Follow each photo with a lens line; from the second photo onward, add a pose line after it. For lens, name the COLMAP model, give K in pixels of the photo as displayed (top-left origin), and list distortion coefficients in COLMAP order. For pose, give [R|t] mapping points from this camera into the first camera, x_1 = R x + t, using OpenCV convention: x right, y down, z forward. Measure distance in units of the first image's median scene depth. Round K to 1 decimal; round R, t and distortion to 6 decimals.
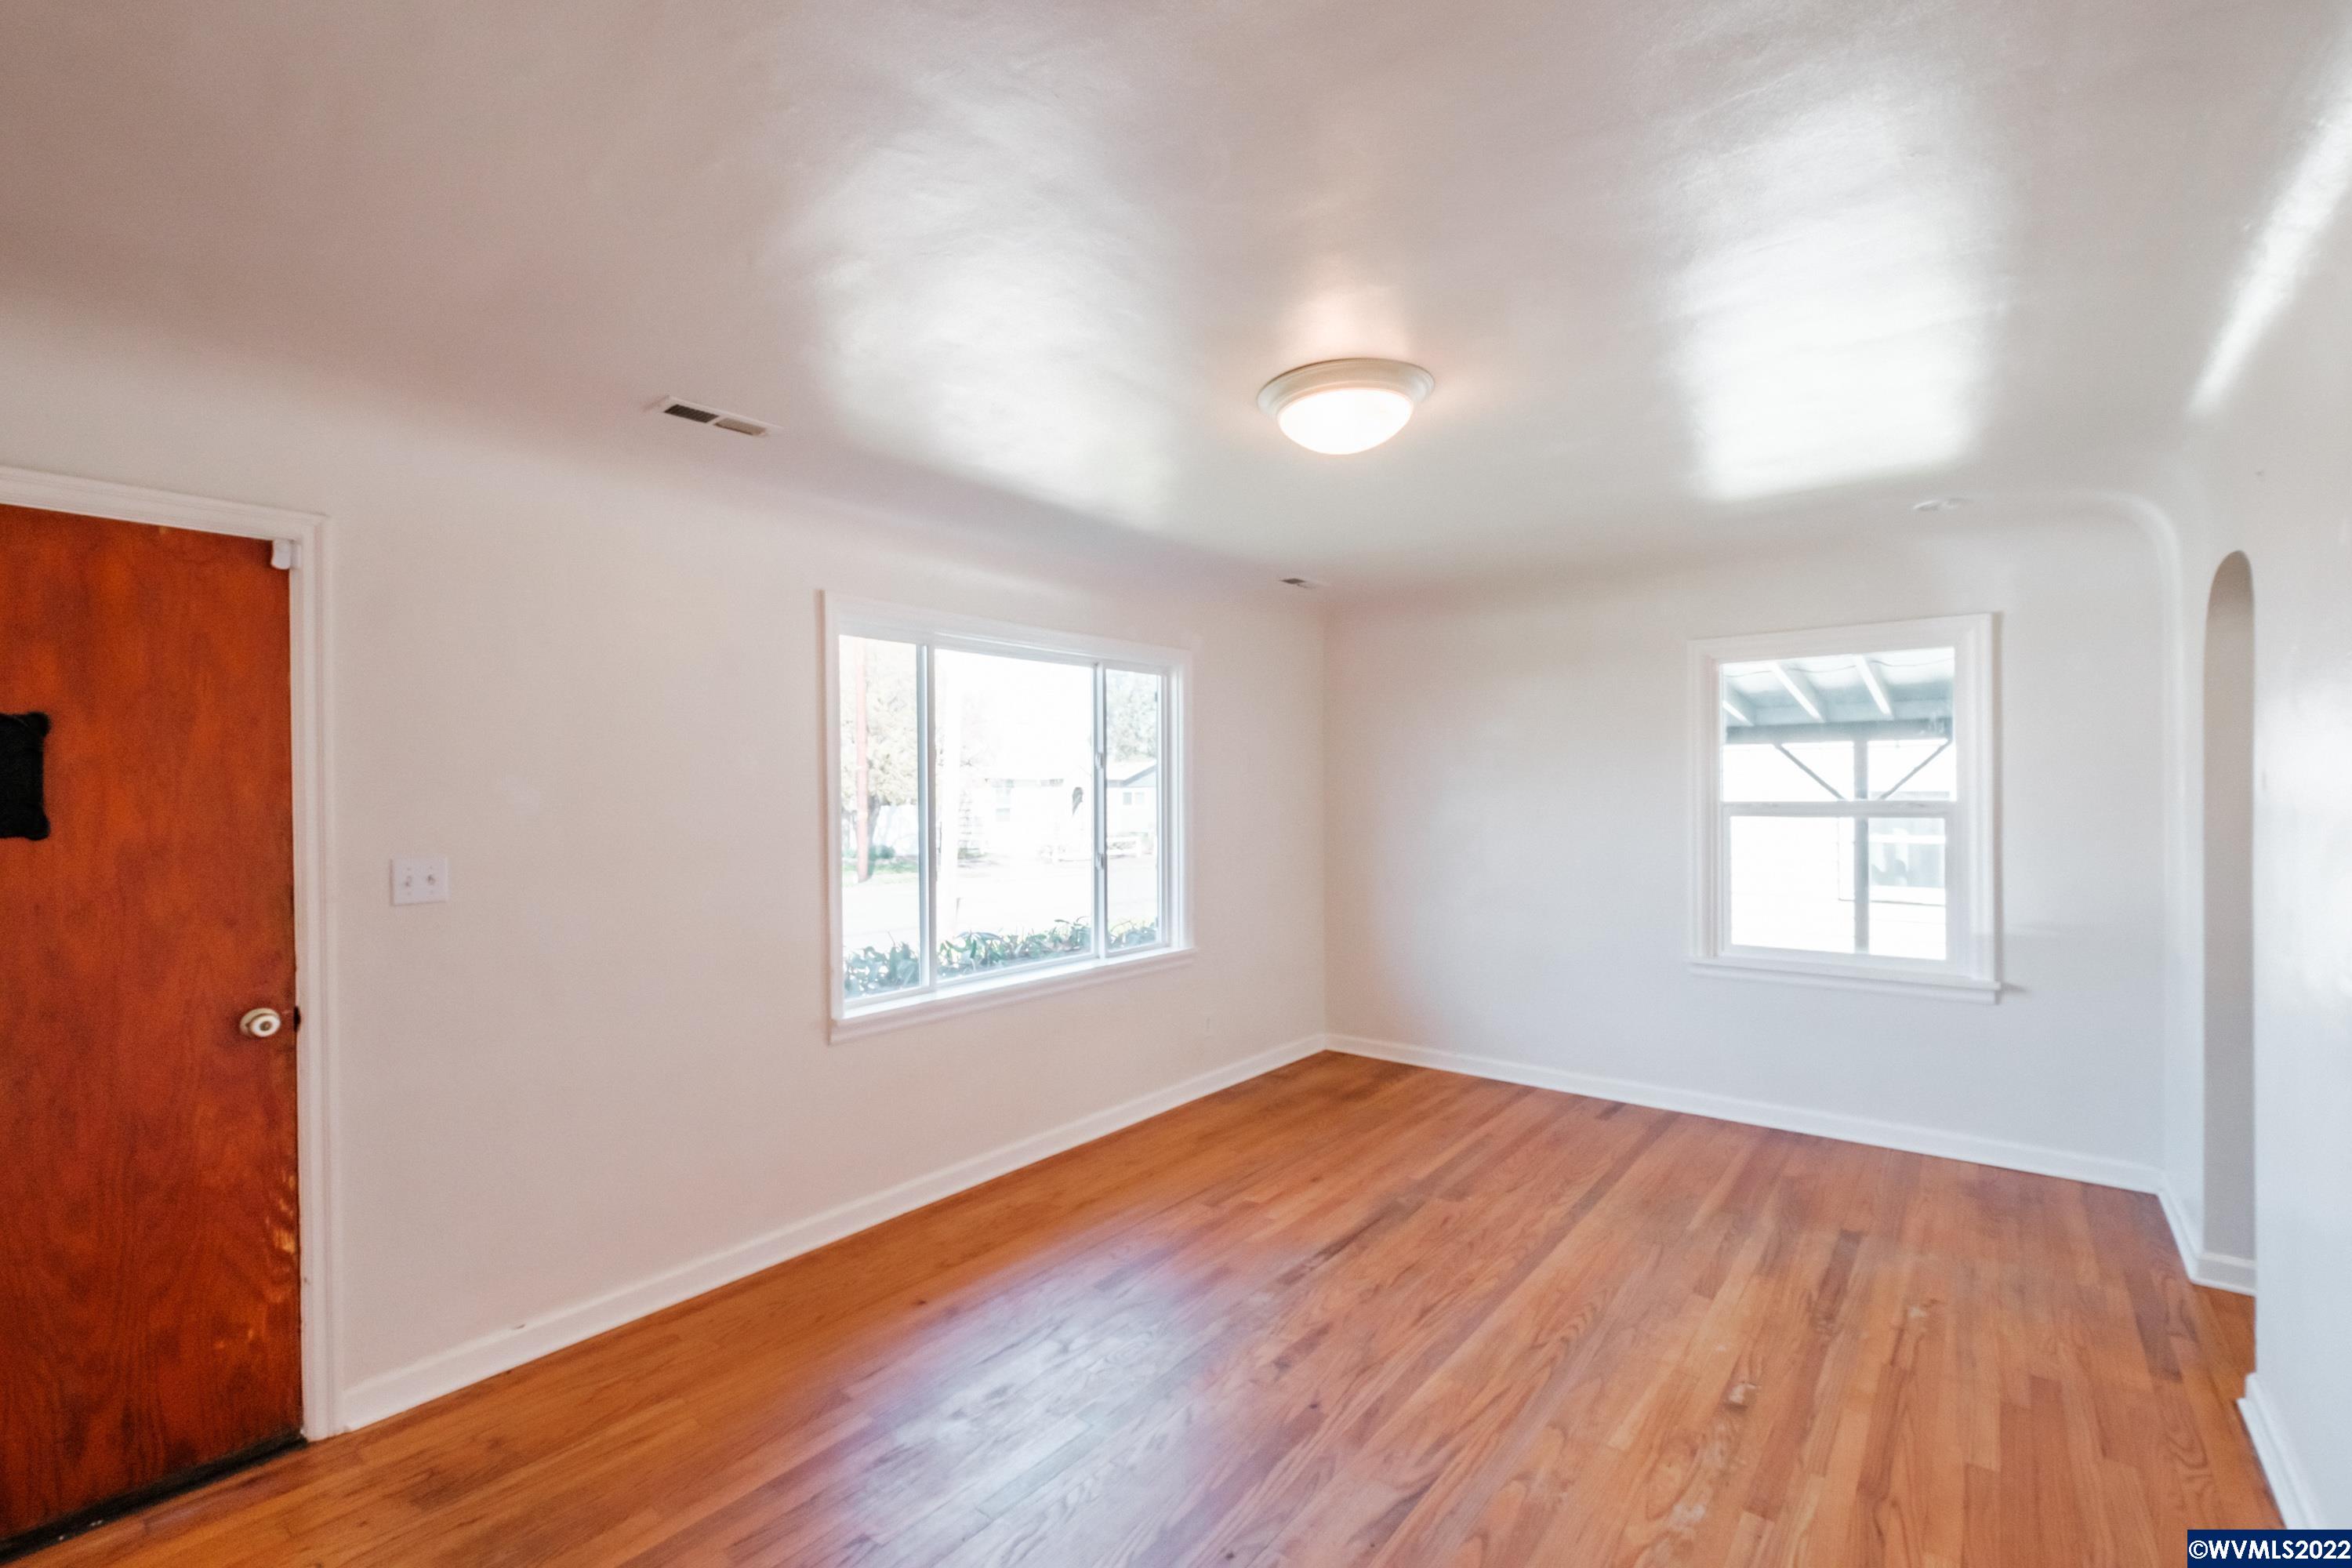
lens RADIAL K [[1014.1, 0, 1144.7], [0, 1014.1, 798.9], [0, 0, 1]] dist [-0.007721, 0.001611]
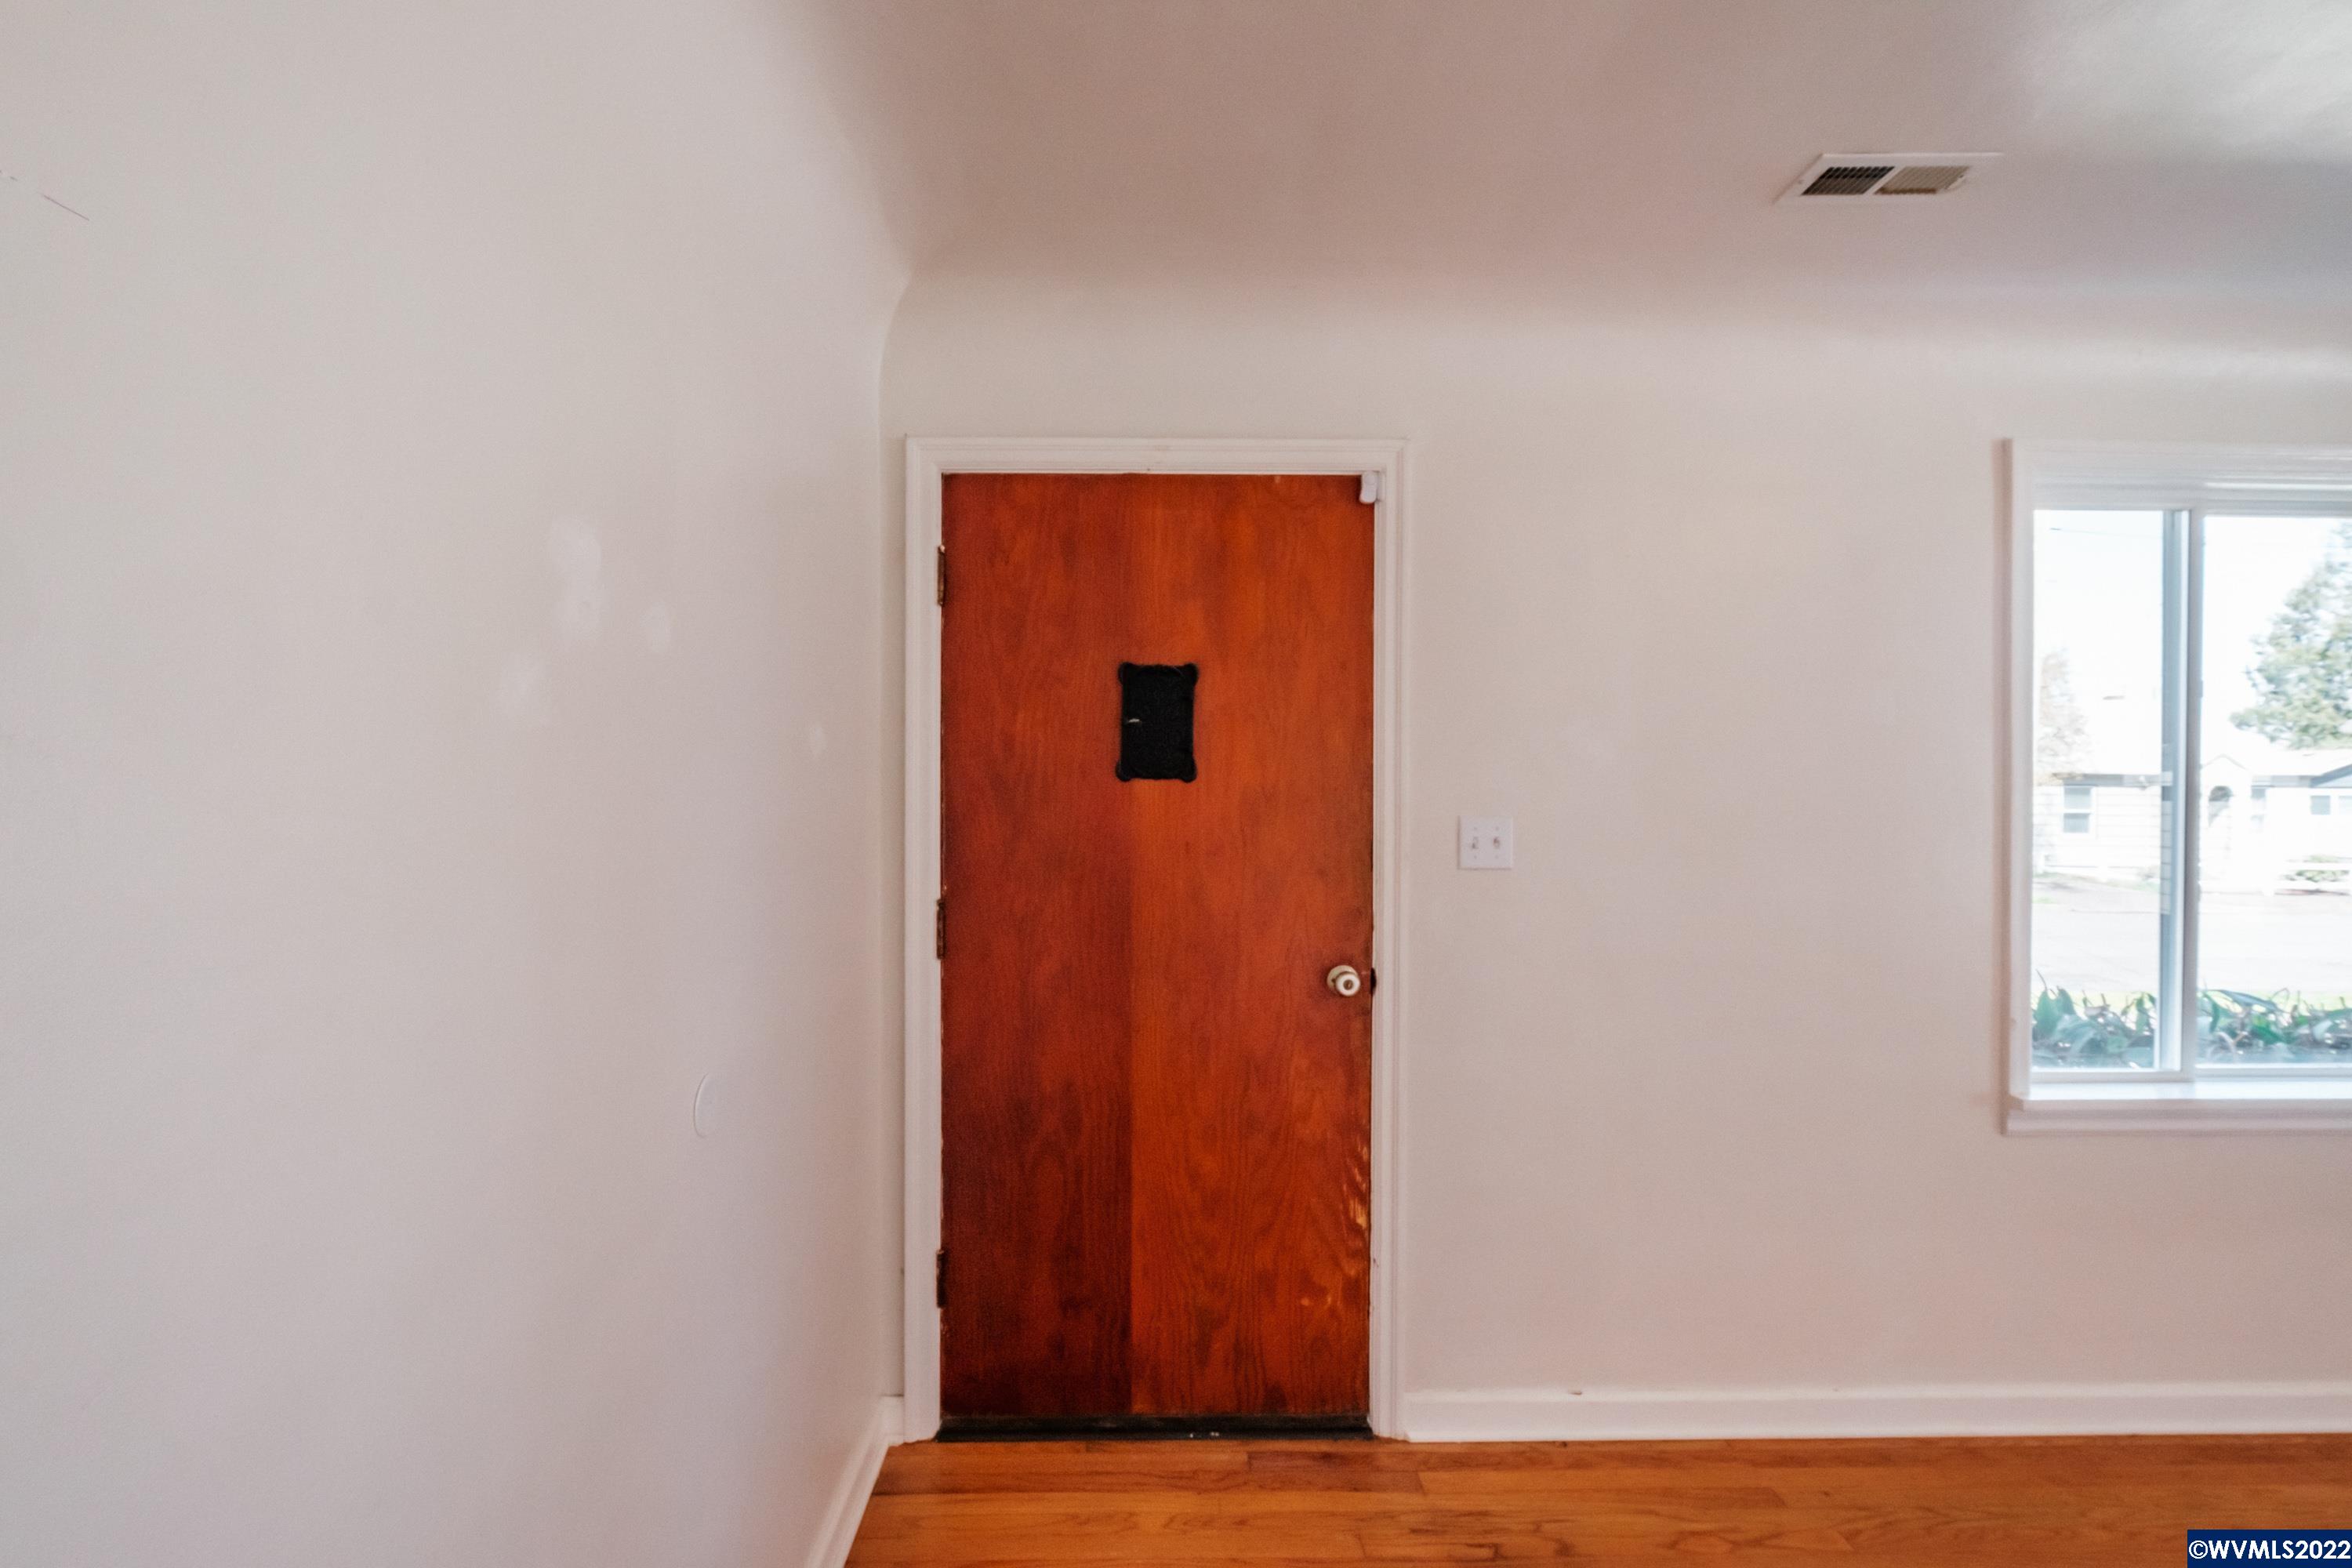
lens RADIAL K [[1014.1, 0, 1144.7], [0, 1014.1, 798.9], [0, 0, 1]] dist [-0.007721, 0.001611]
pose [[0.637583, 0.017394, -0.770185, -0.254373], [-0.014854, 0.999837, 0.010284, 0.042026], [0.770238, 0.004883, 0.637738, 0.236025]]
